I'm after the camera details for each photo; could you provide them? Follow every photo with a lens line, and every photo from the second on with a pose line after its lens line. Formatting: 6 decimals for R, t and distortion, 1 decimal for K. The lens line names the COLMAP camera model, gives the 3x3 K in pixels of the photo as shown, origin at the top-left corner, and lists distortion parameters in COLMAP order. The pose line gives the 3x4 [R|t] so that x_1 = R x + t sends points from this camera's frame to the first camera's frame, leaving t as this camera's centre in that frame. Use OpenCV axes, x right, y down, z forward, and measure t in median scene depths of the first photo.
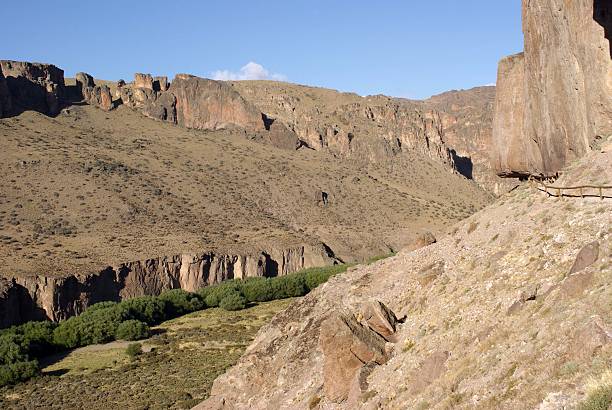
lens RADIAL K [[910.1, 0, 306.0], [0, 910.1, 205.0], [0, 0, 1]] dist [-0.035195, -0.023432]
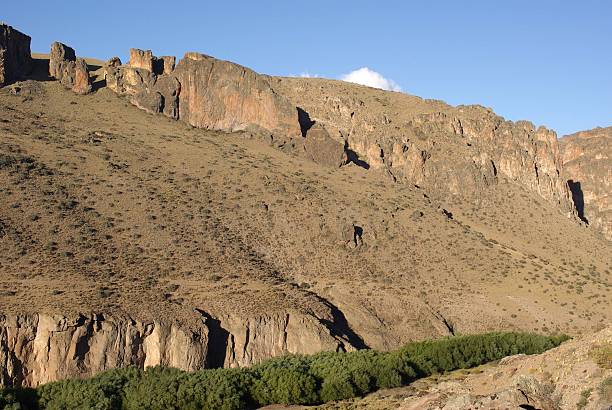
lens RADIAL K [[910.1, 0, 306.0], [0, 910.1, 205.0], [0, 0, 1]] dist [-0.035195, -0.023432]
pose [[0.987189, 0.072814, -0.141972, 0.065033], [-0.078871, 0.996179, -0.037501, -0.003002], [0.138699, 0.048218, 0.989160, 0.305927]]
